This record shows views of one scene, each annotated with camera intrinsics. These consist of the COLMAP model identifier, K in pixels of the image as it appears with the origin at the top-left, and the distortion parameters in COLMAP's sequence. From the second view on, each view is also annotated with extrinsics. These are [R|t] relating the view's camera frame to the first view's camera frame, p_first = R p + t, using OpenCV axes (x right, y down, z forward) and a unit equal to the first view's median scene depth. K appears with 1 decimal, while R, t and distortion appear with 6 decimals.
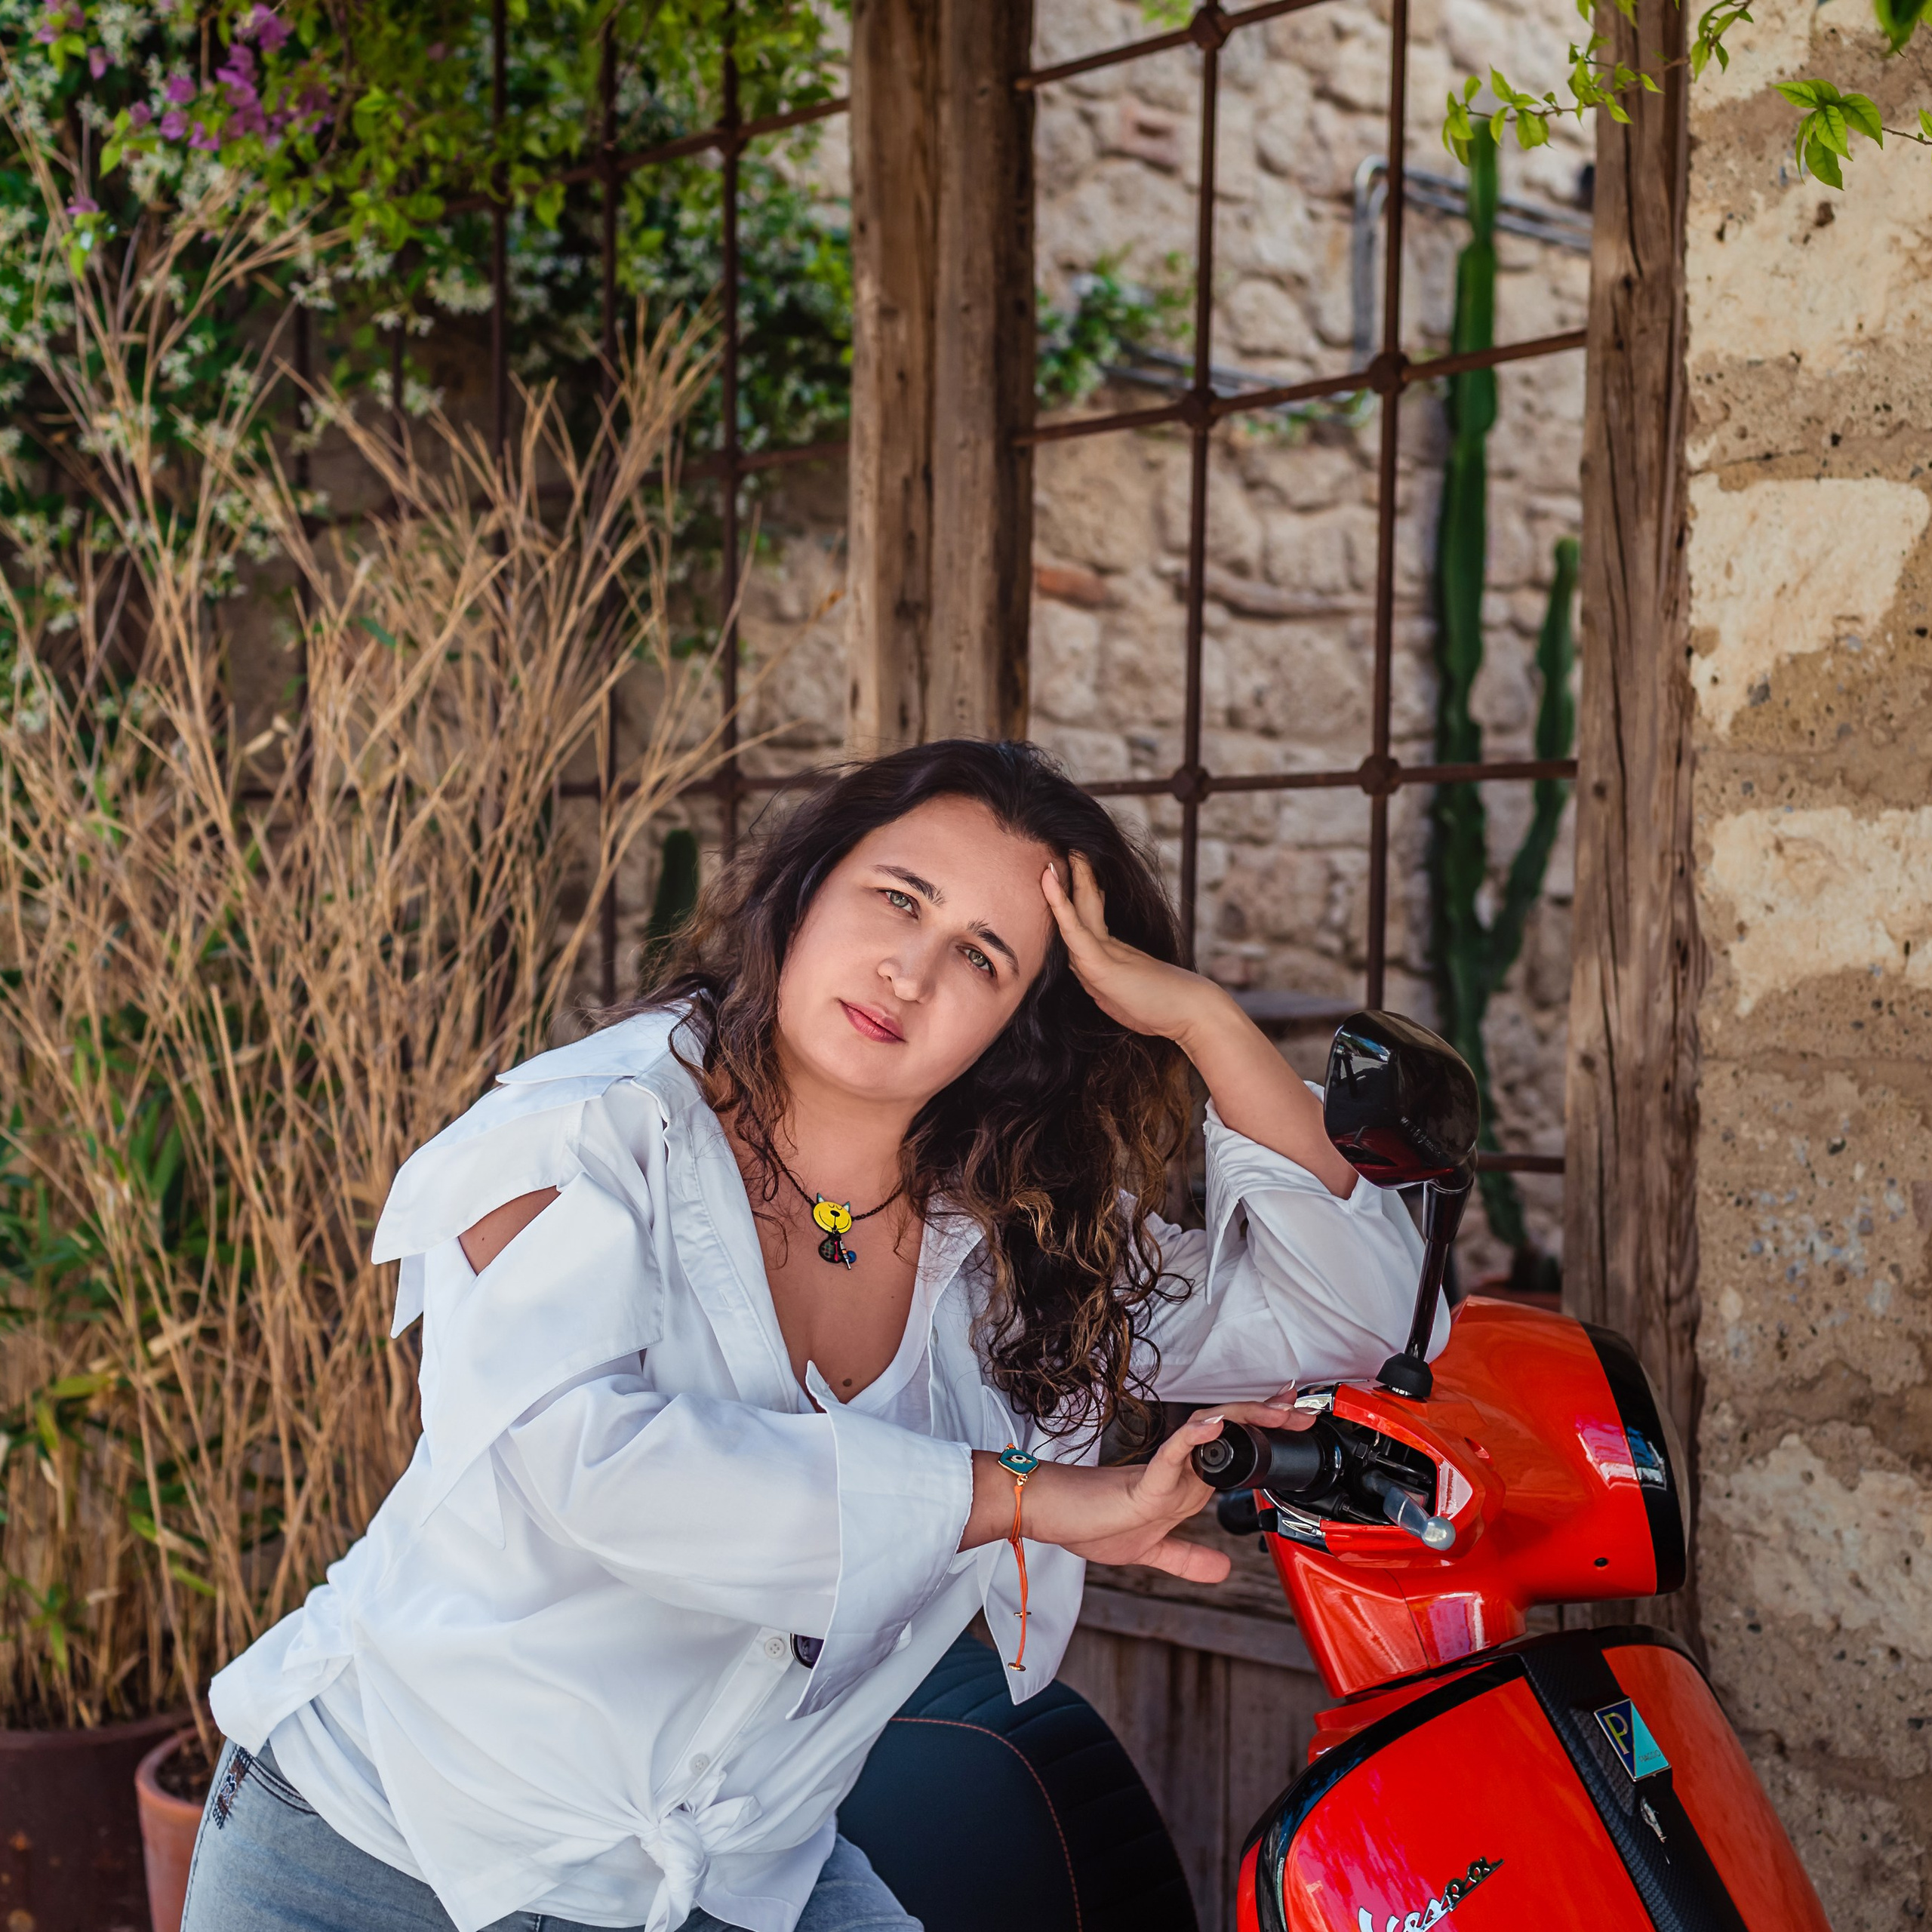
lens RADIAL K [[3191.4, 0, 908.6], [0, 3191.4, 944.4], [0, 0, 1]] dist [-0.001660, 0.007845]
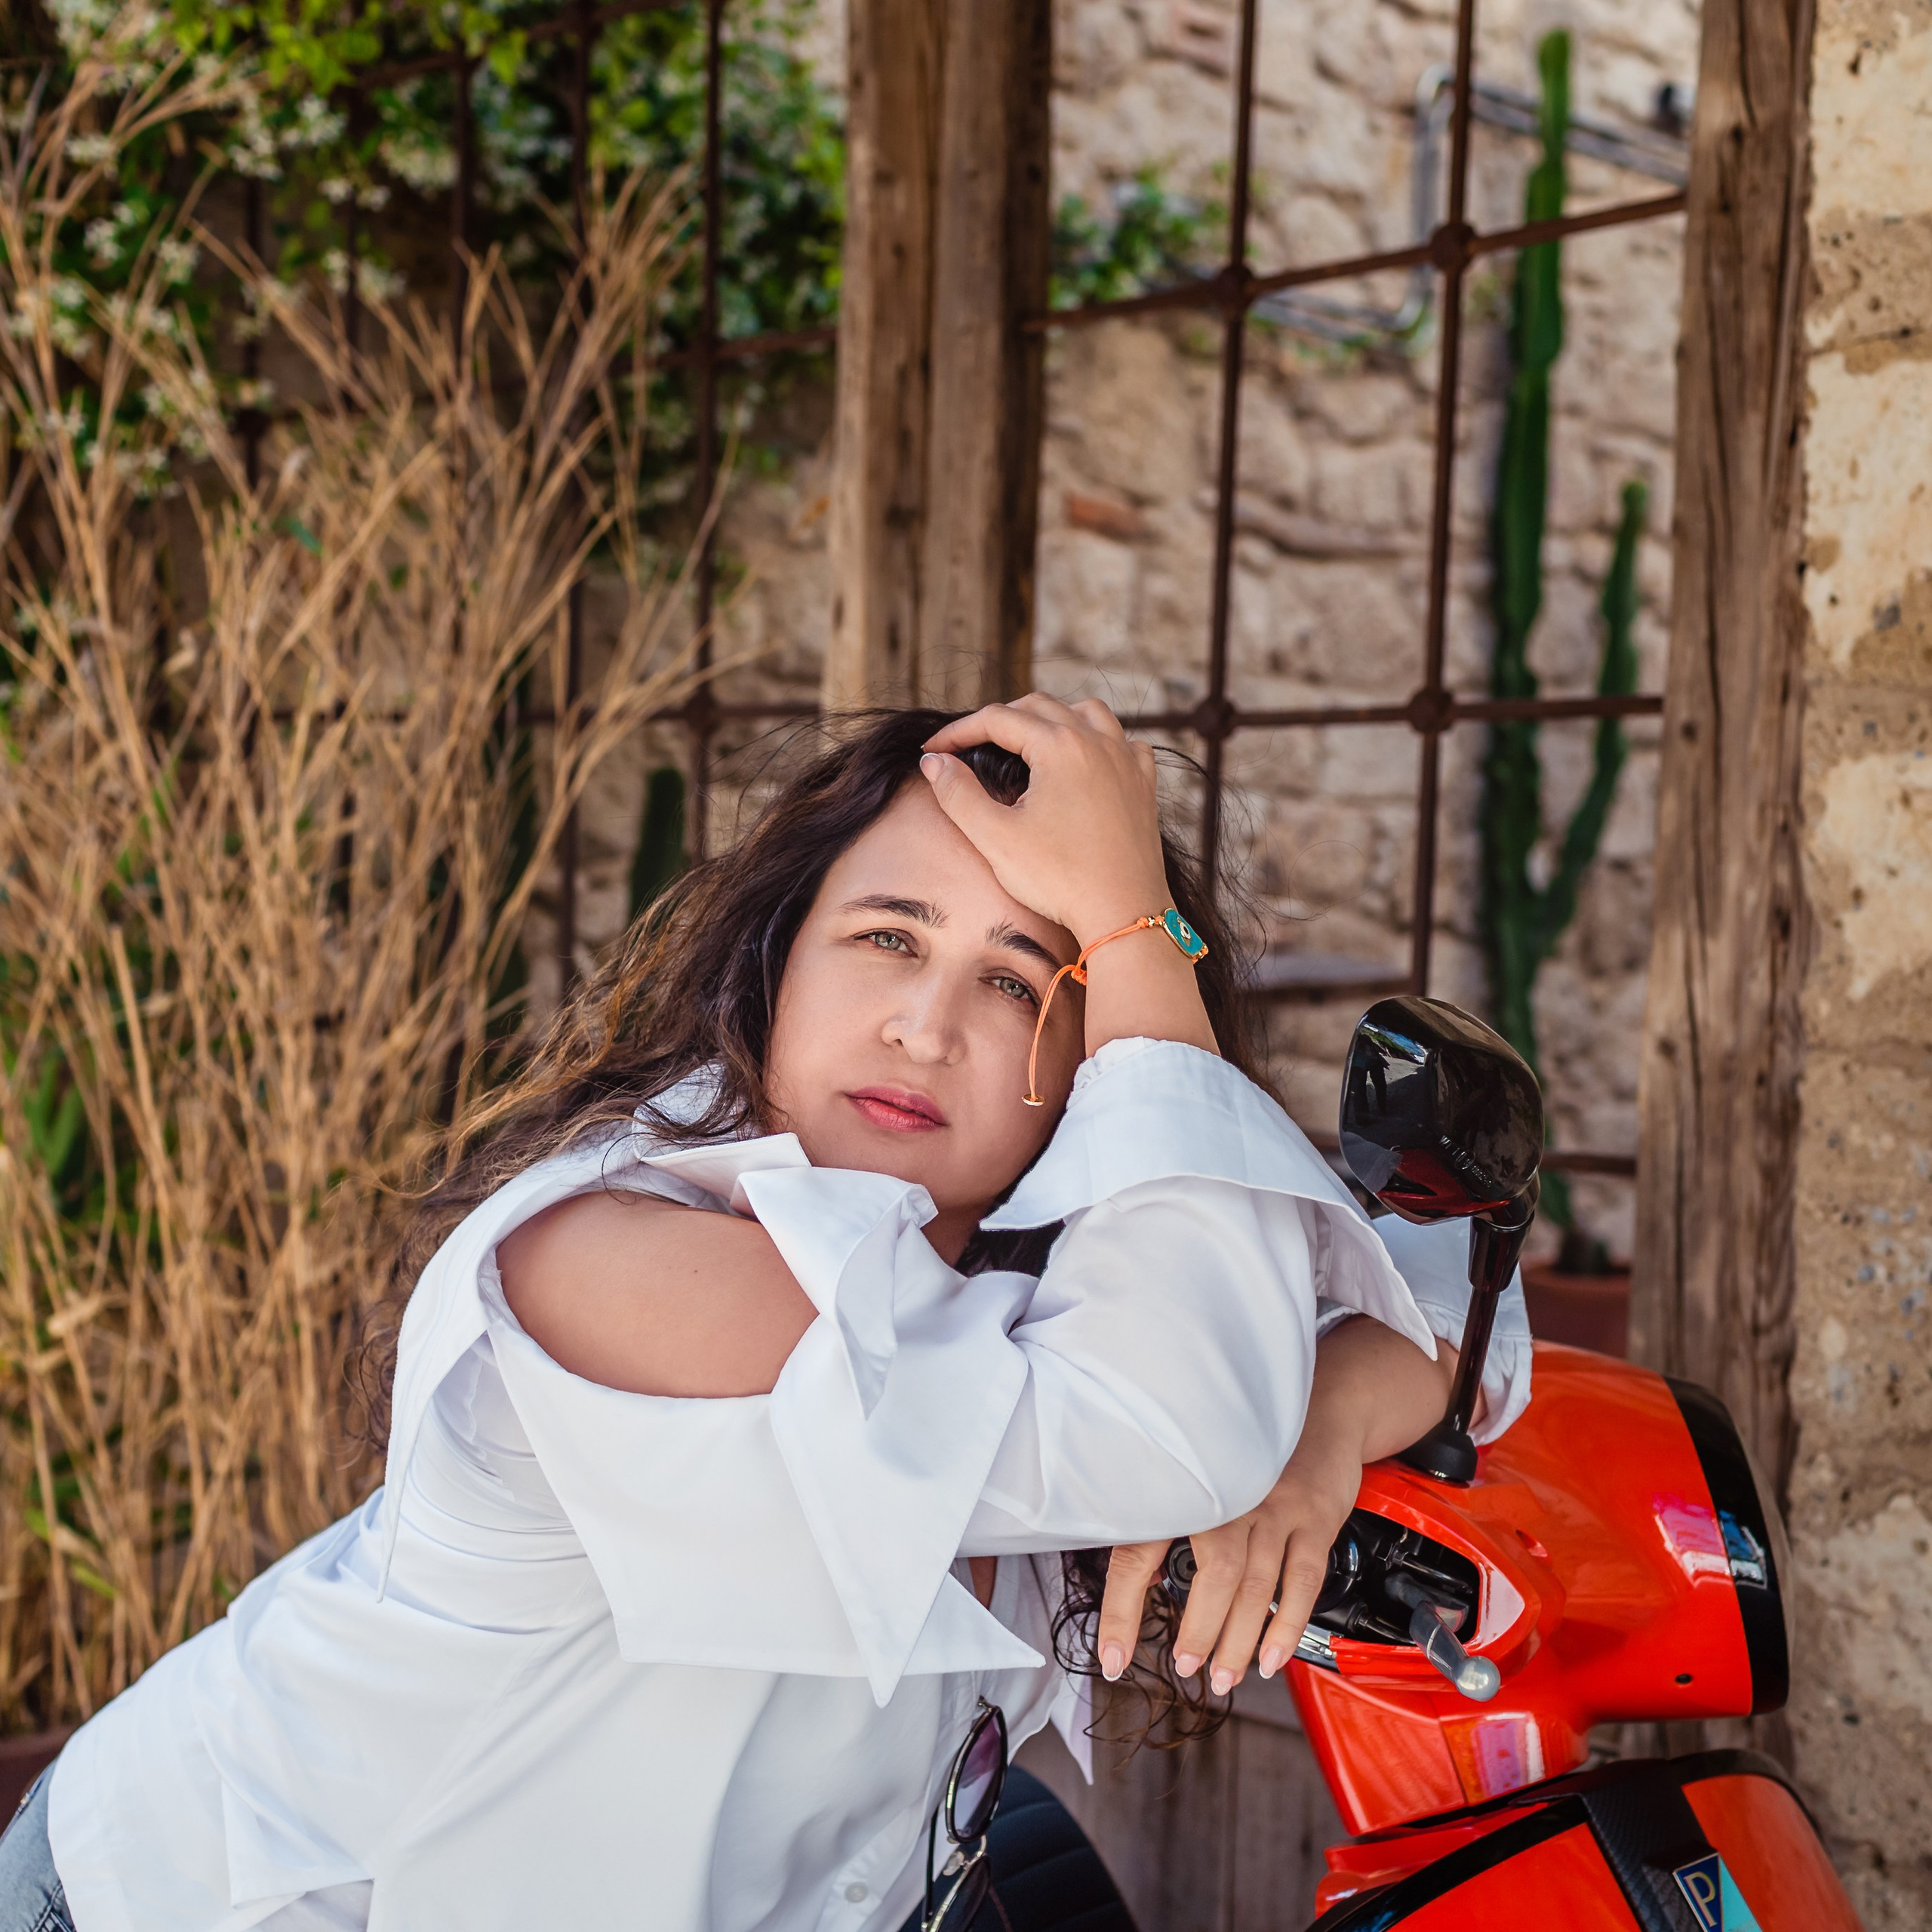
lens RADIAL K [[3111.7, 0, 928.3], [0, 3111.7, 958.0], [0, 0, 1]] dist [-0.000487, 0.029417]
pose [[0.999737, 0.019857, -0.011459, 0.019966], [-0.019629, 0.999614, 0.019655, 0.000097], [0.011845, -0.019425, 0.999741, 0.137984]]
